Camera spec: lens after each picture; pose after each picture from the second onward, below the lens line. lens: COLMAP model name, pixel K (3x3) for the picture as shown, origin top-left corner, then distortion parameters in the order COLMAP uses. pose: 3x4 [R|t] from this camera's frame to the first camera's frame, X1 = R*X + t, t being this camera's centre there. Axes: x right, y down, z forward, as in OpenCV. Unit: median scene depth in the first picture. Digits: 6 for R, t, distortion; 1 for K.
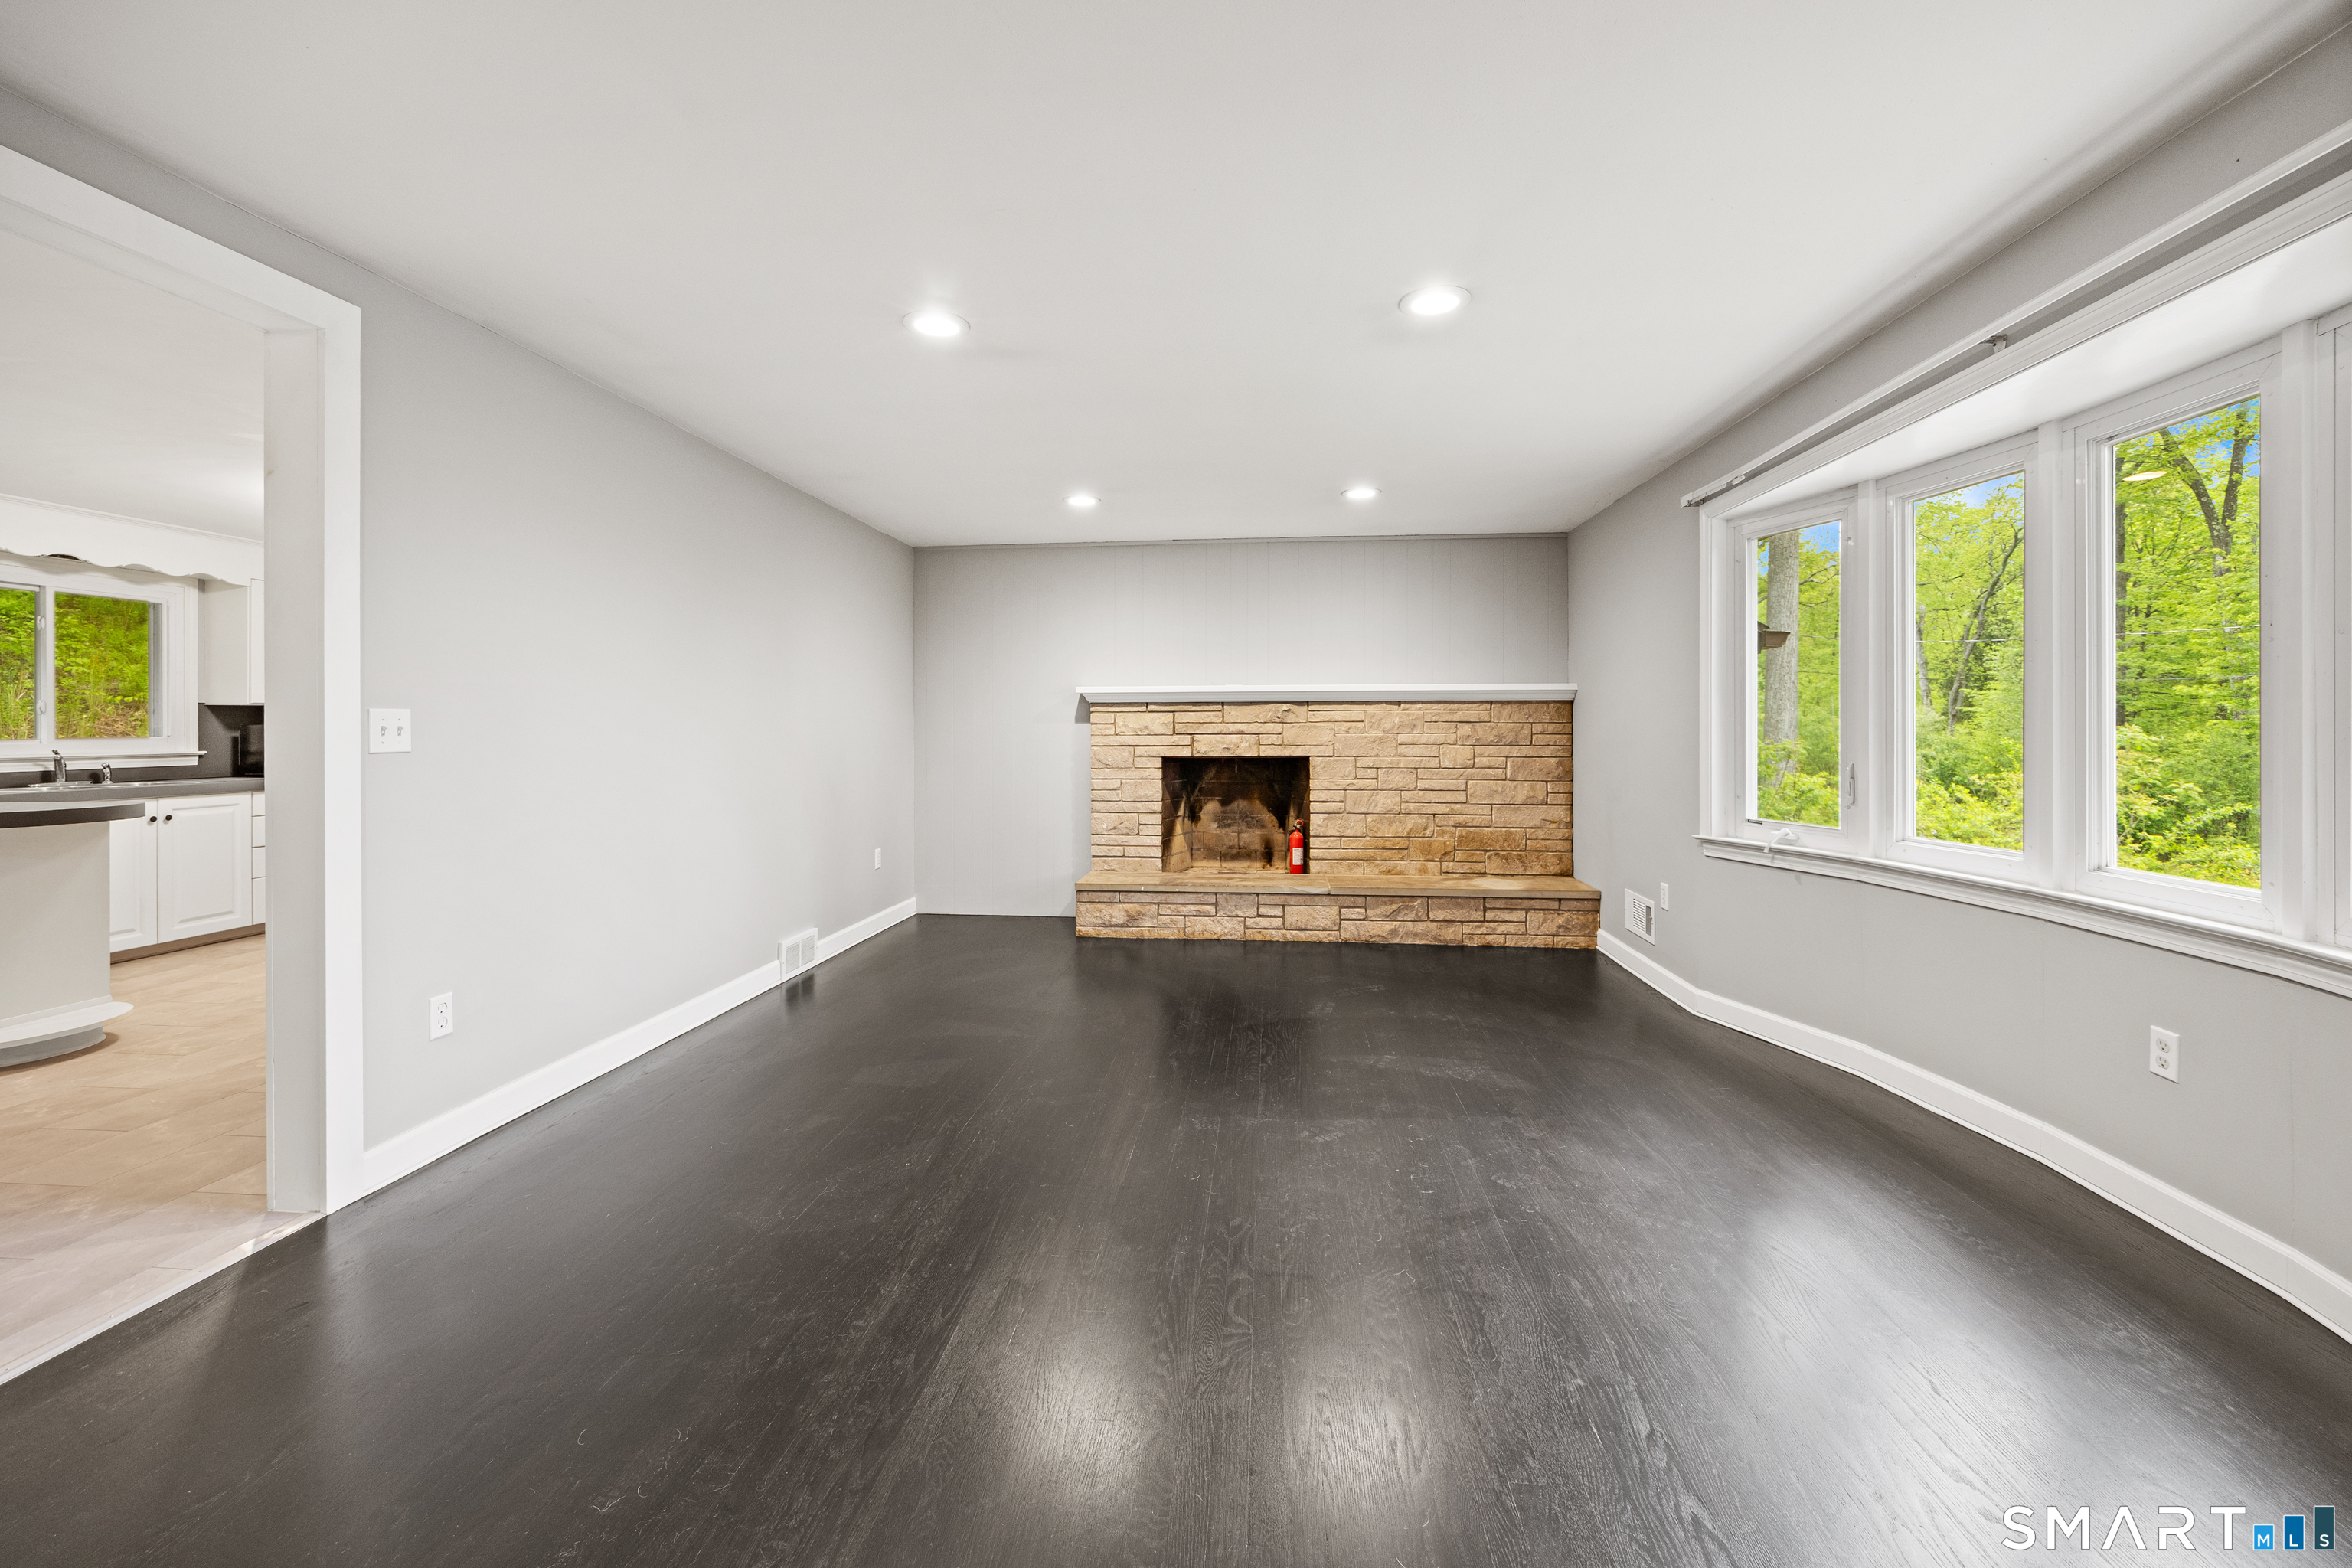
lens RADIAL K [[937.8, 0, 1171.1], [0, 937.8, 729.0], [0, 0, 1]] dist [0.001758, 0.000260]
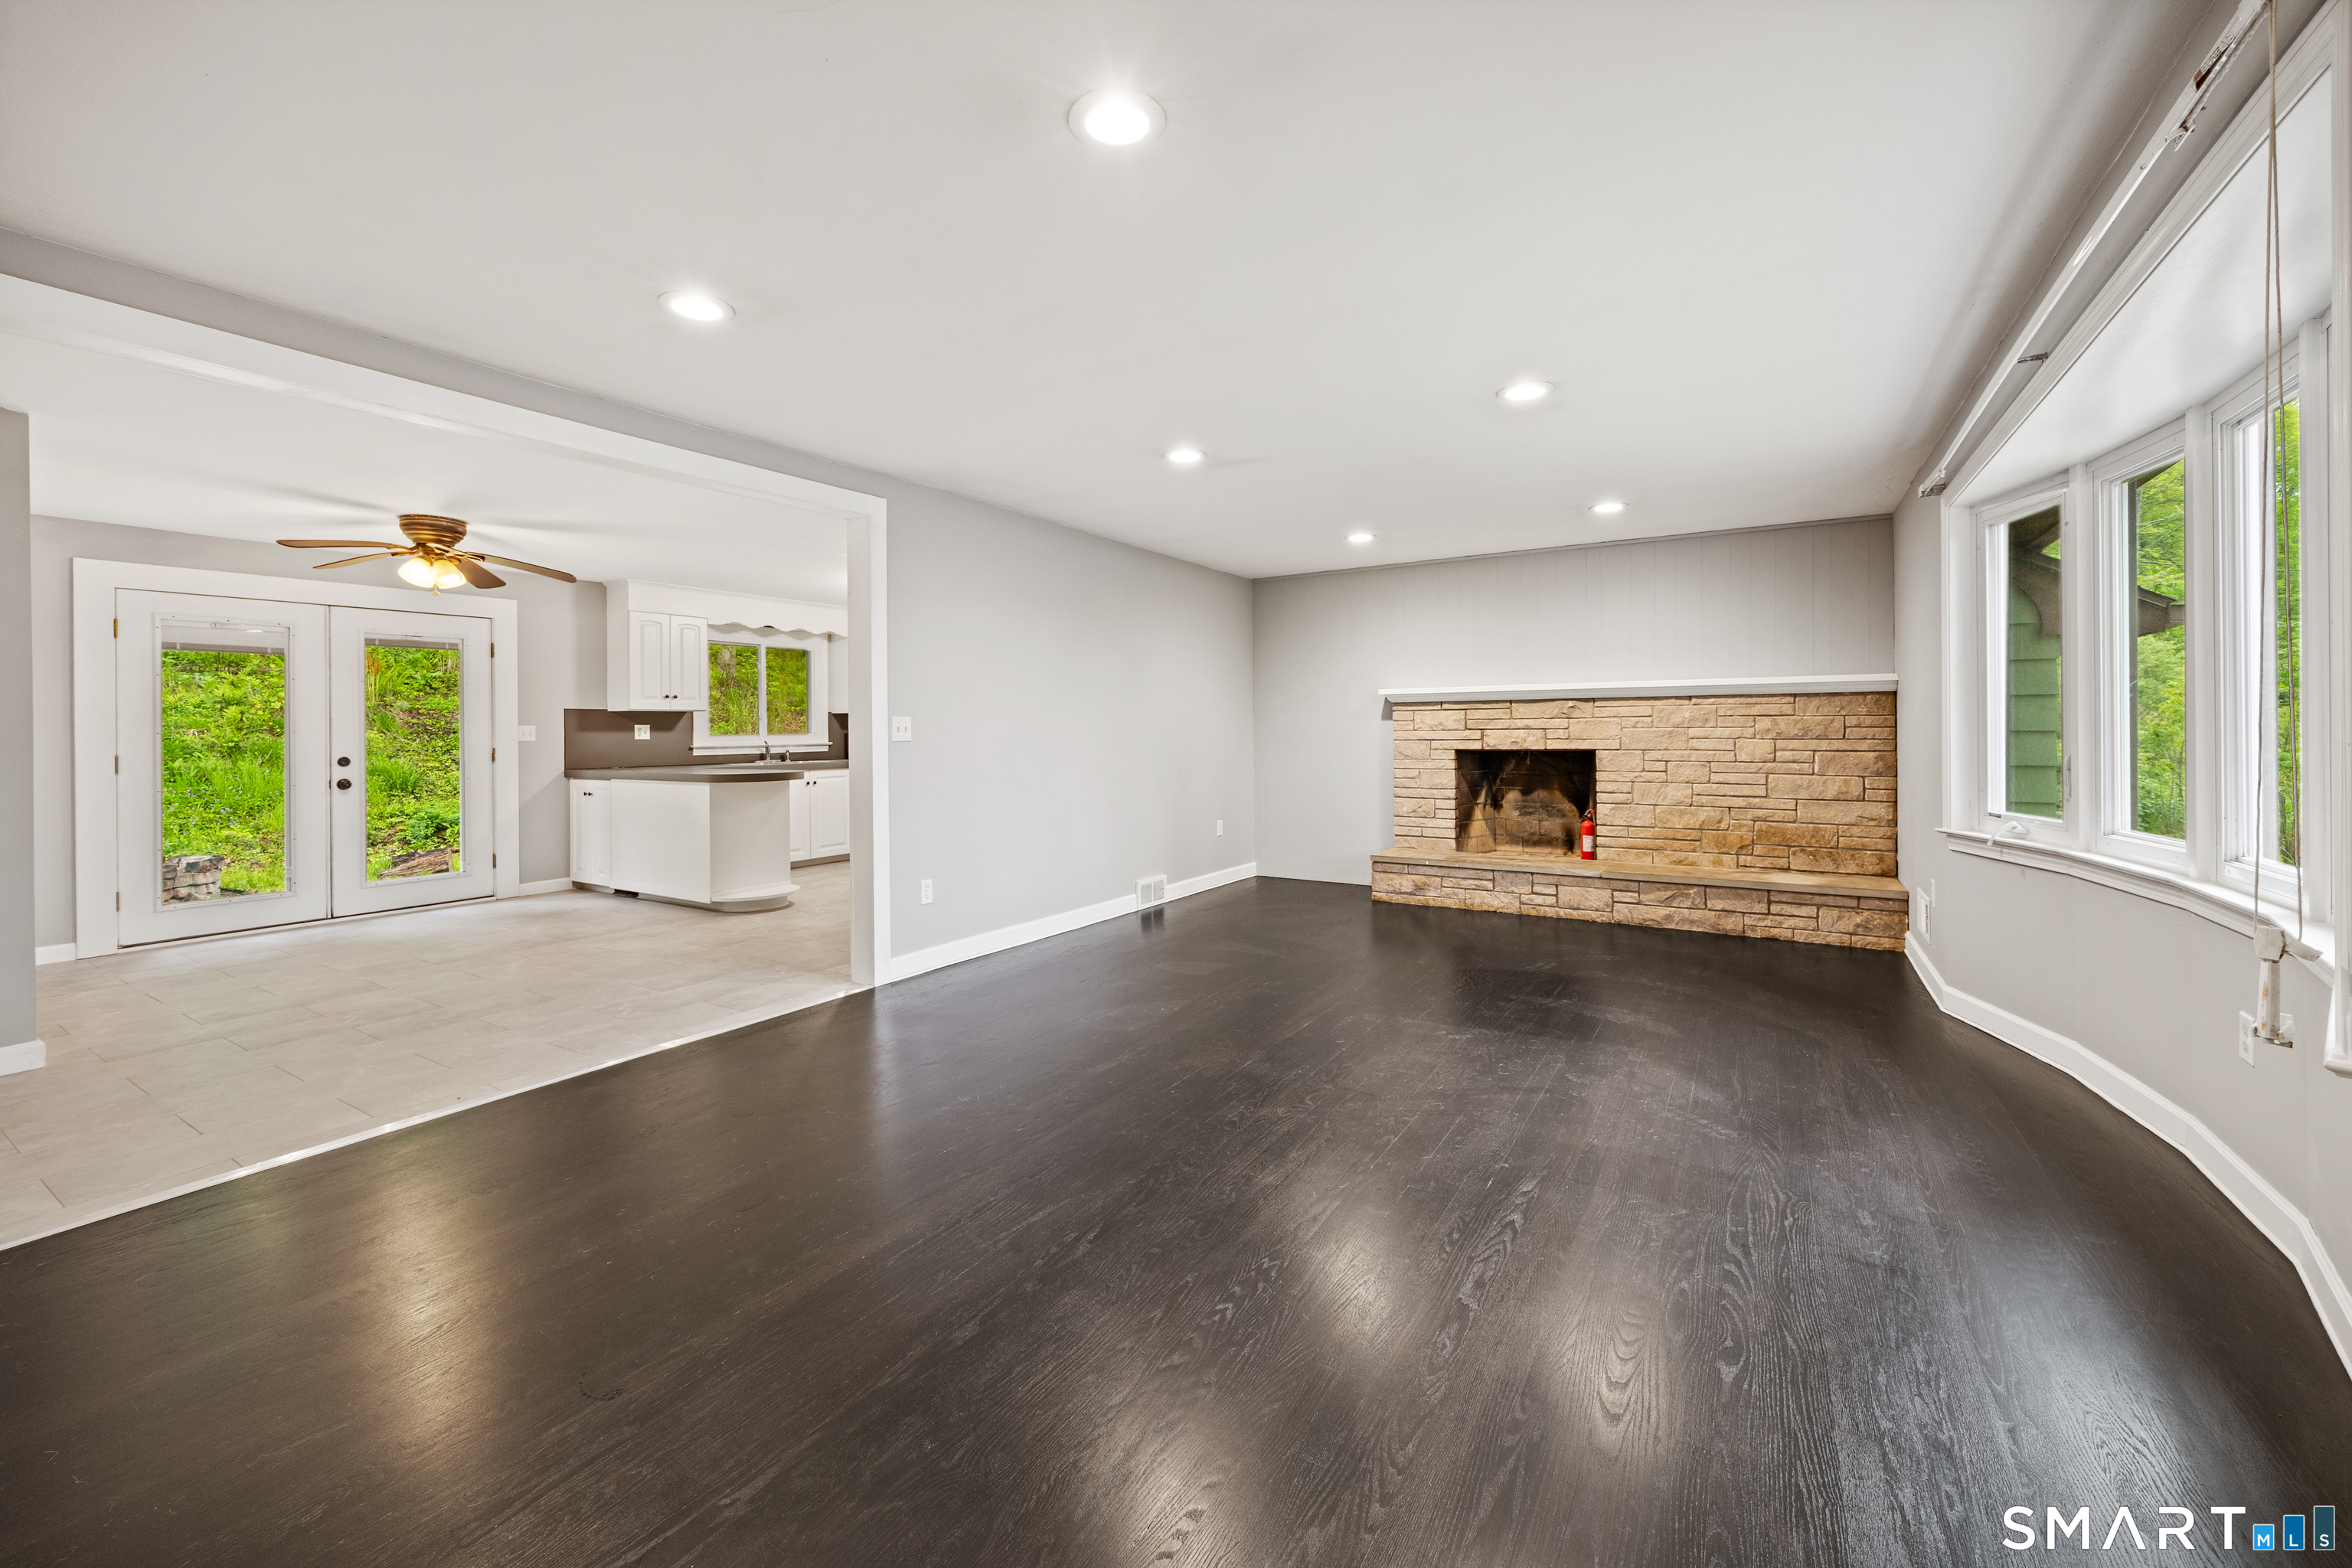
lens RADIAL K [[937.8, 0, 1171.1], [0, 937.8, 729.0], [0, 0, 1]] dist [0.001758, 0.000260]
pose [[0.896947, -0.005005, -0.442109, 0.192882], [0.006525, 0.999977, 0.001917, 0.000701], [0.442089, -0.004604, 0.896959, -0.172839]]
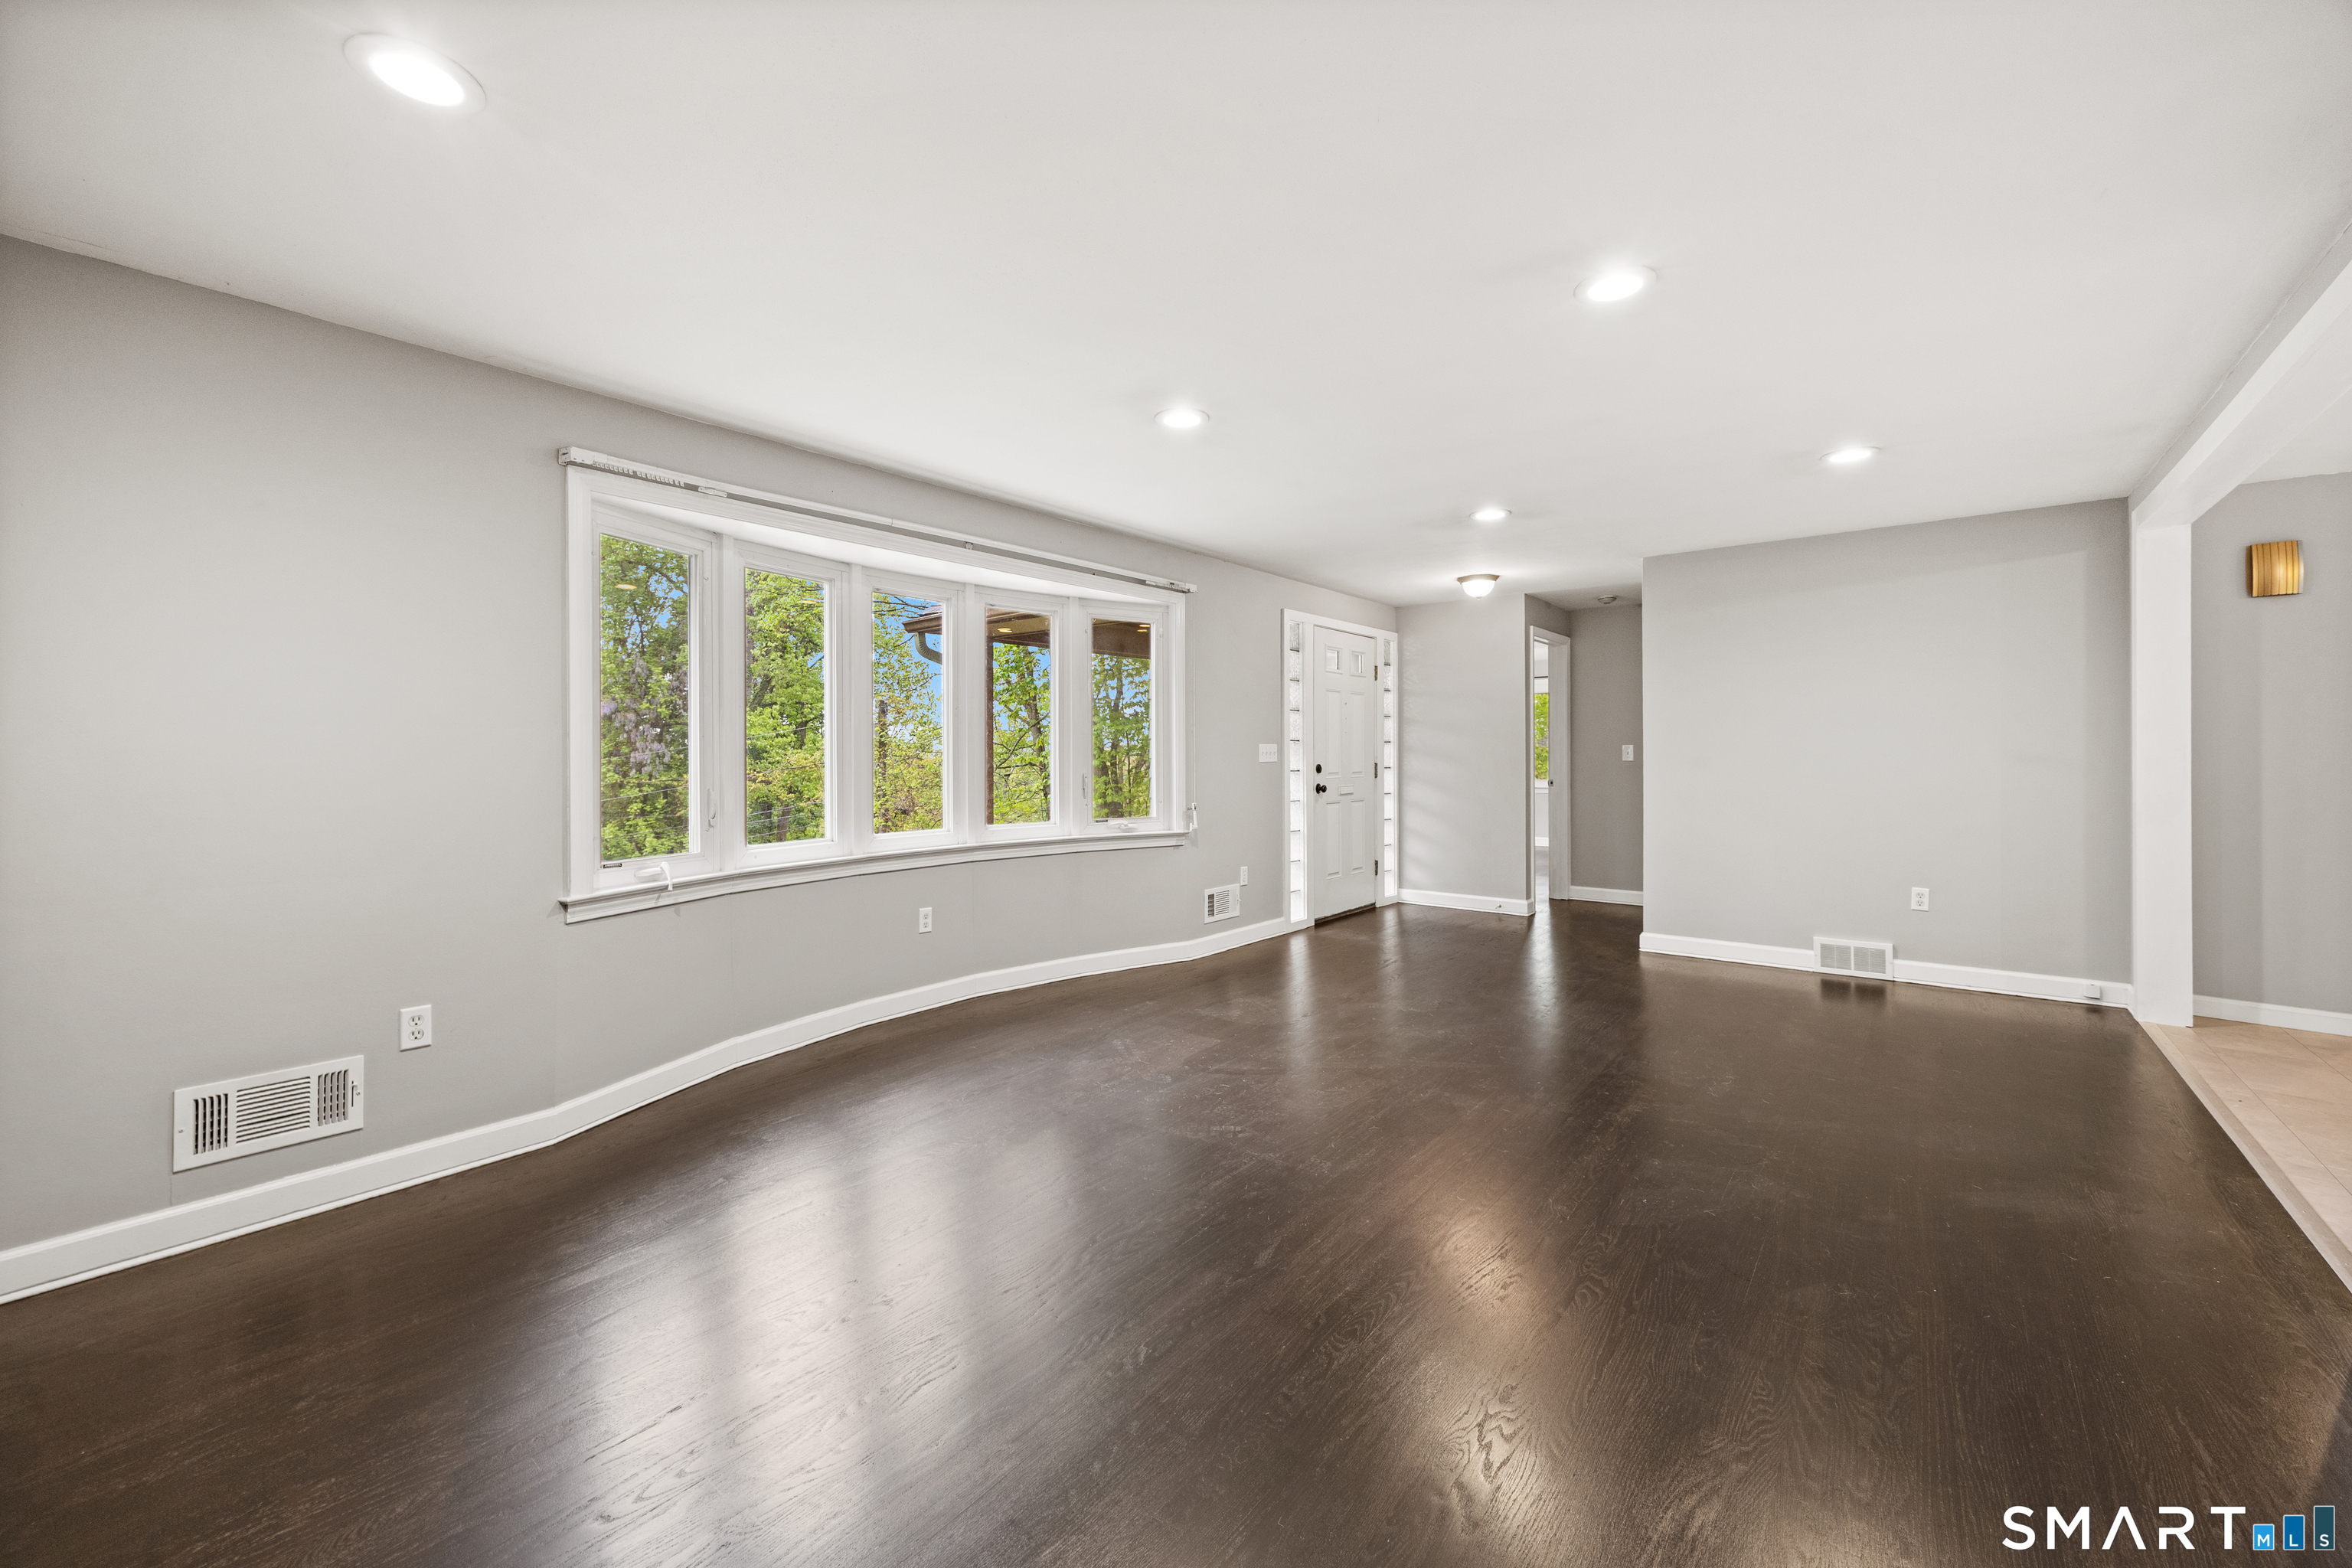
lens RADIAL K [[934.8, 0, 1179.0], [0, 934.8, 746.2], [0, 0, 1]] dist [0.008823, 0.000102]
pose [[-0.839511, 0.008643, 0.543273, -0.190262], [0.005409, 0.999957, -0.007551, -0.001793], [-0.543315, -0.003400, -0.839522, 0.970456]]
